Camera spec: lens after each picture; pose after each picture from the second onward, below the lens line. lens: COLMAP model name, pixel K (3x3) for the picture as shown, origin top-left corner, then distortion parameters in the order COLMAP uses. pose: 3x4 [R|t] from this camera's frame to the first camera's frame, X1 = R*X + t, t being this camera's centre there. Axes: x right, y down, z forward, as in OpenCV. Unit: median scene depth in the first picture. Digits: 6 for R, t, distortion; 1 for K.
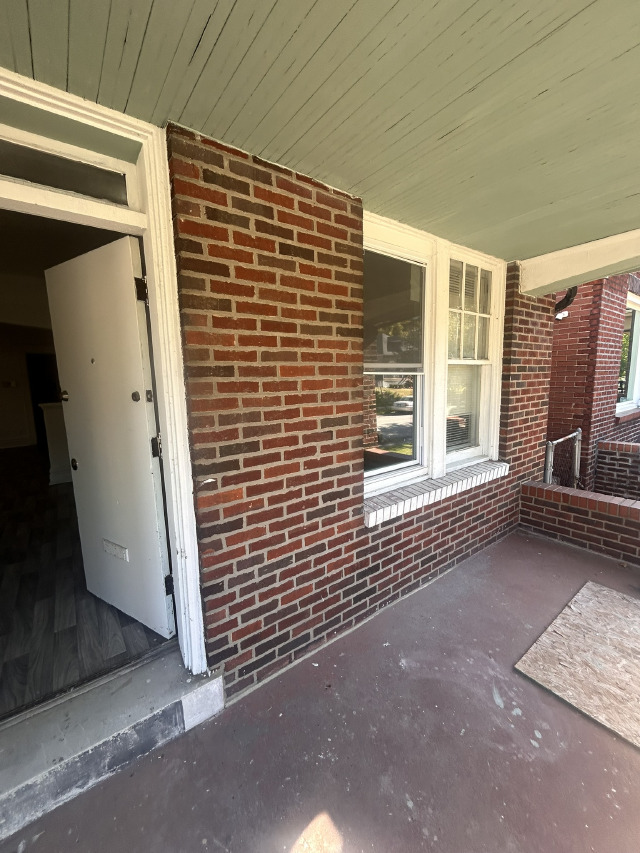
lens RADIAL K [[347.5, 0, 320.0], [0, 347.5, 426.5], [0, 0, 1]] dist [0.000867, 0.000084]
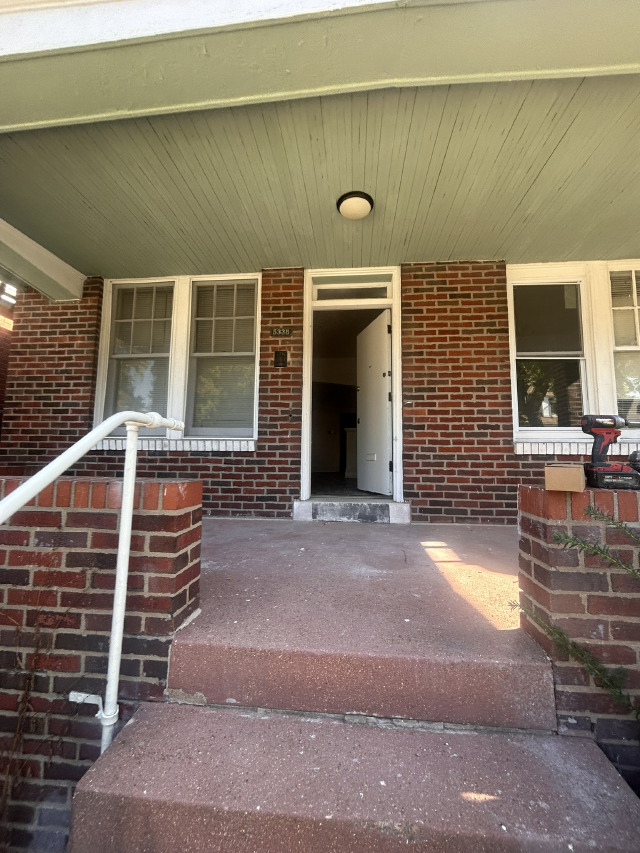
lens RADIAL K [[347.3, 0, 323.6], [0, 347.3, 425.4], [0, 0, 1]] dist [-0.001722, 0.000464]
pose [[0.744022, -0.034581, -0.667259, 0.637480], [-0.120893, 0.975209, -0.185342, 0.670647], [0.657127, 0.218566, 0.721397, -0.773690]]
